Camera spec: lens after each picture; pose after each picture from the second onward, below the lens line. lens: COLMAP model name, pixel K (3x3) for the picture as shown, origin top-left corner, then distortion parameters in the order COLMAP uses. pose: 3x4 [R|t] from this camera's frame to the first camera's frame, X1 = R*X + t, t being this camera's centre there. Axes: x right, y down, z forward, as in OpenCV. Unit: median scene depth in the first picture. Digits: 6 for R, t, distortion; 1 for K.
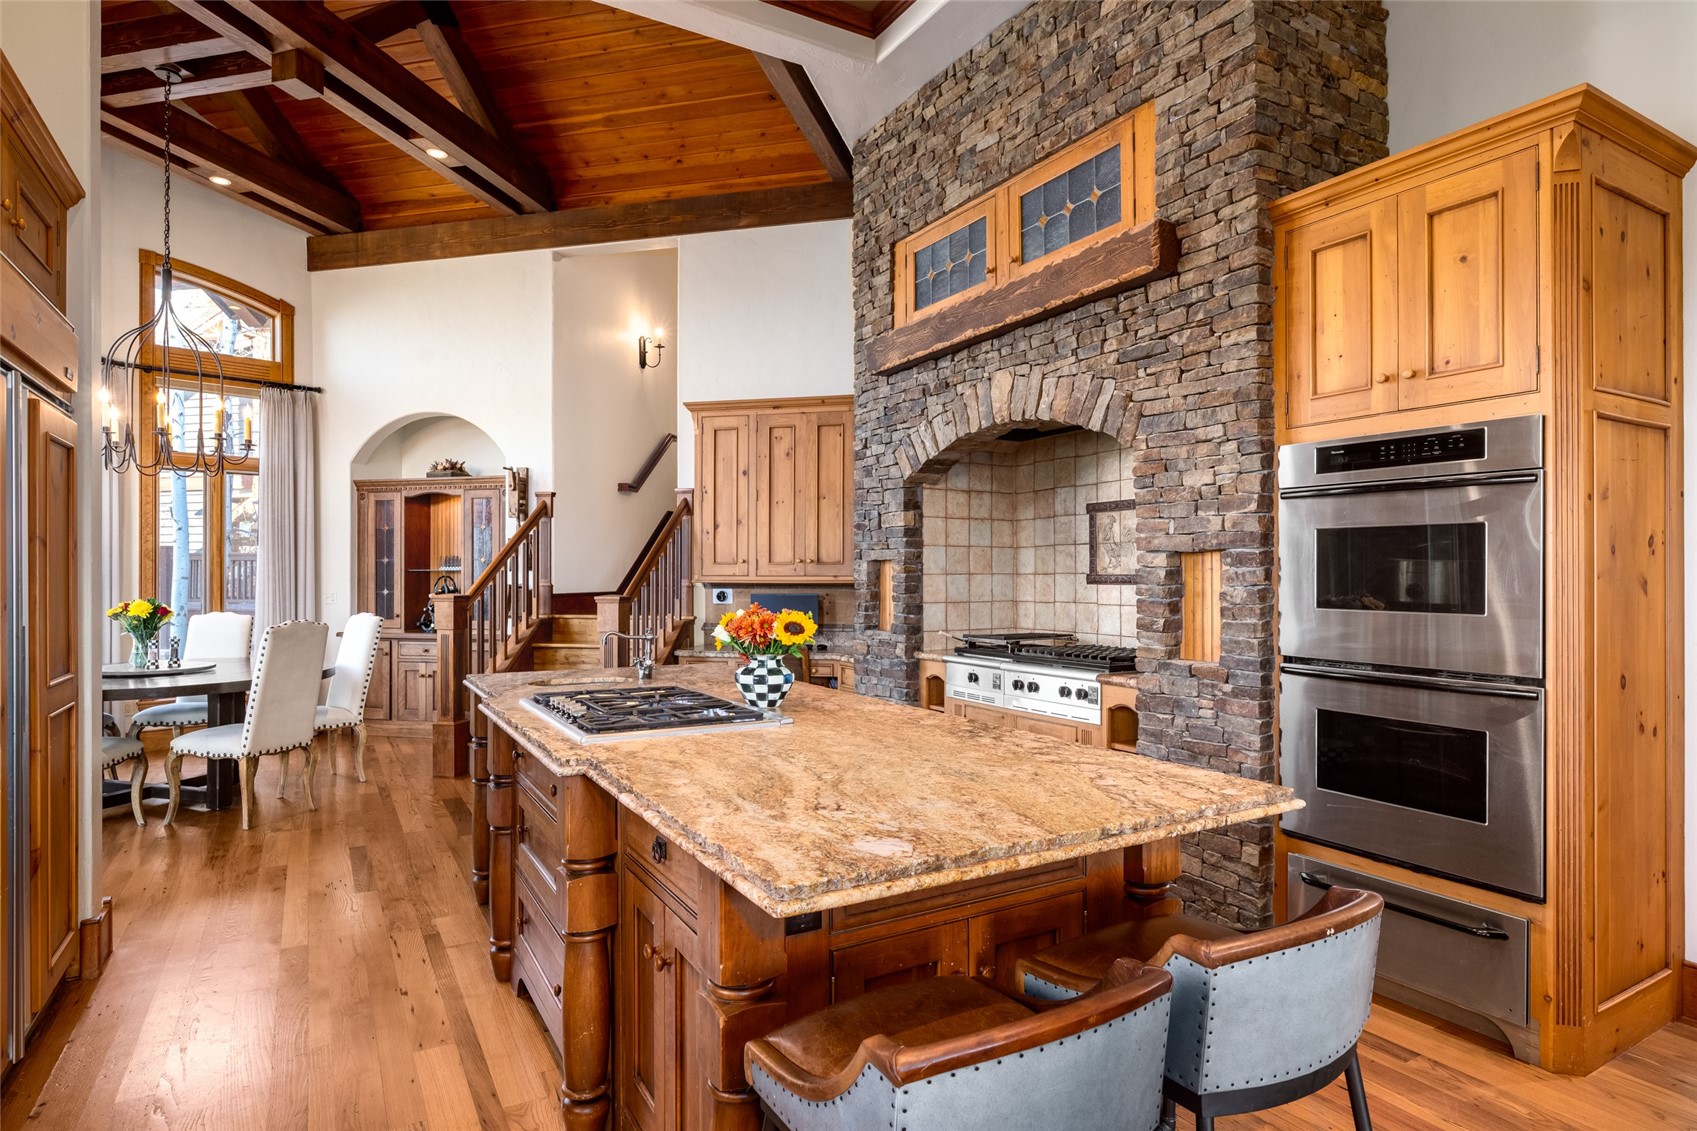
lens RADIAL K [[926.7, 0, 839.2], [0, 926.7, 572.5], [0, 0, 1]] dist [-0.007698, 0.000221]
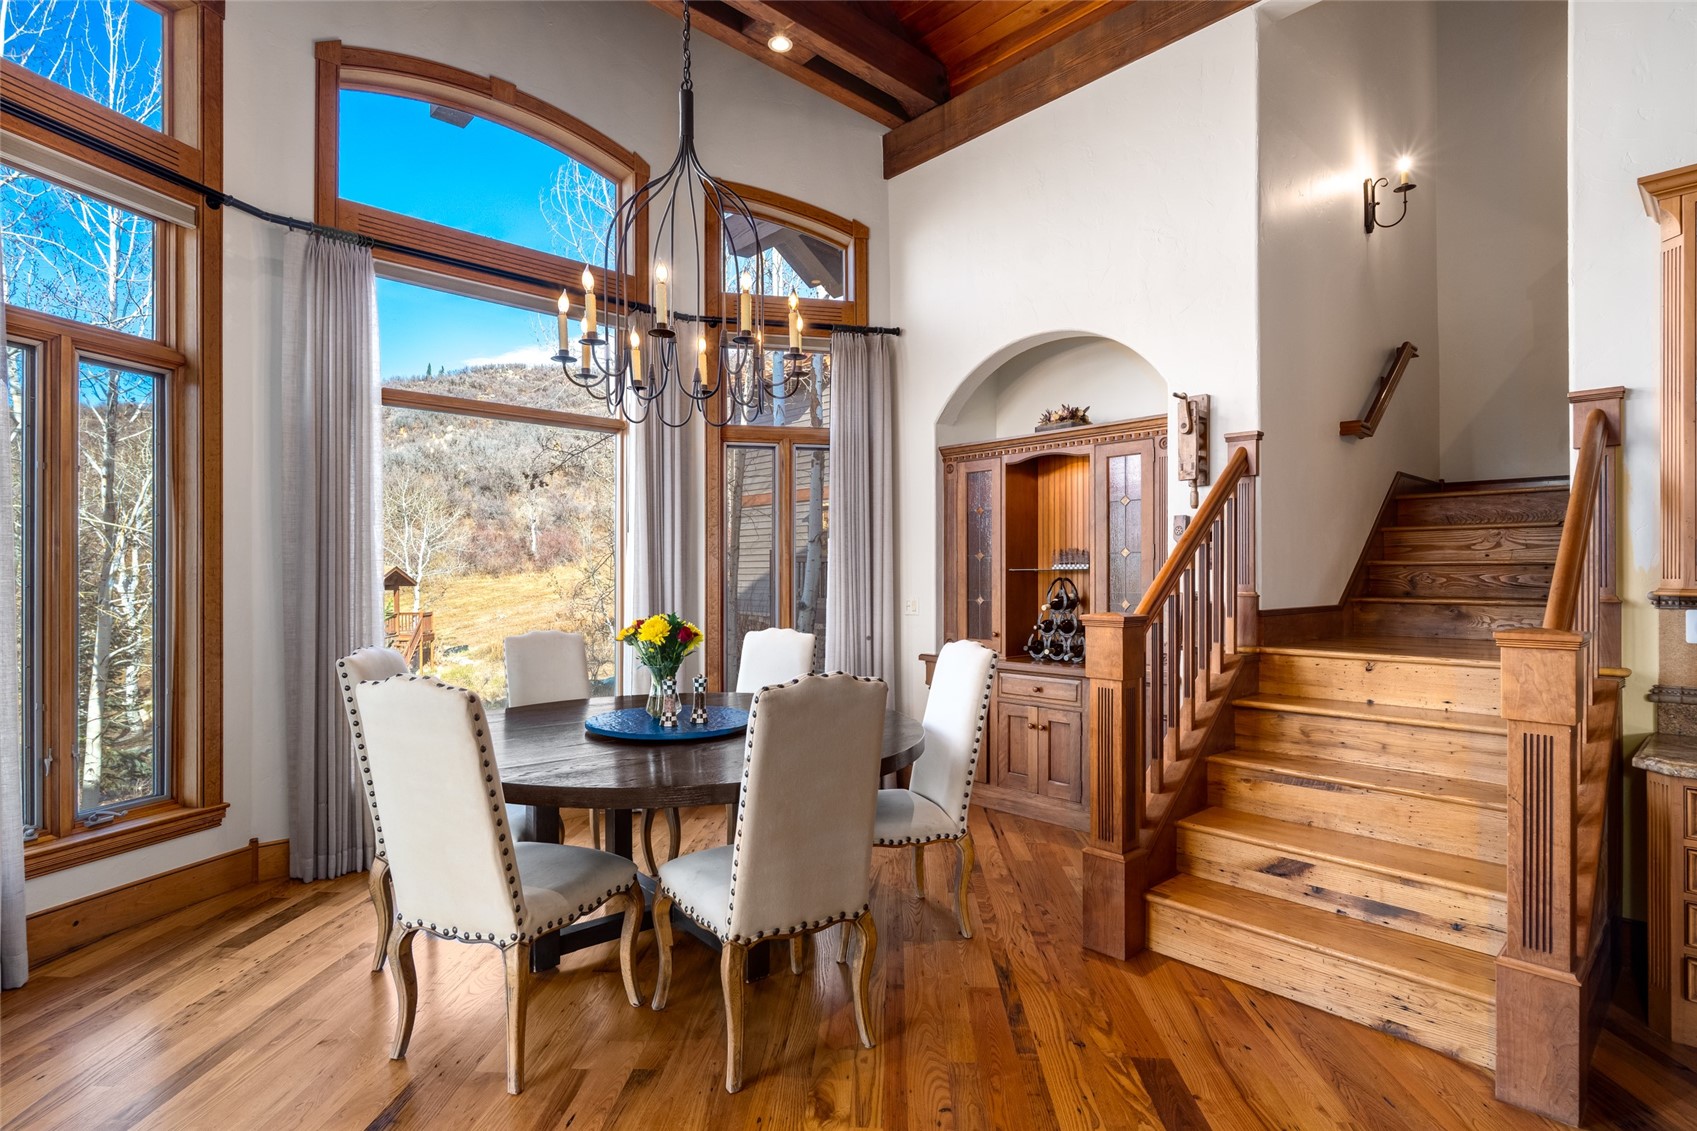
lens RADIAL K [[817.7, 0, 847.6], [0, 817.7, 571.3], [0, 0, 1]] dist [-0.003032, 0.000152]
pose [[0.841401, -0.001383, -0.540410, -0.327054], [0.000969, 0.999999, -0.001049, -0.000790], [0.540411, 0.000359, 0.841401, 0.575223]]
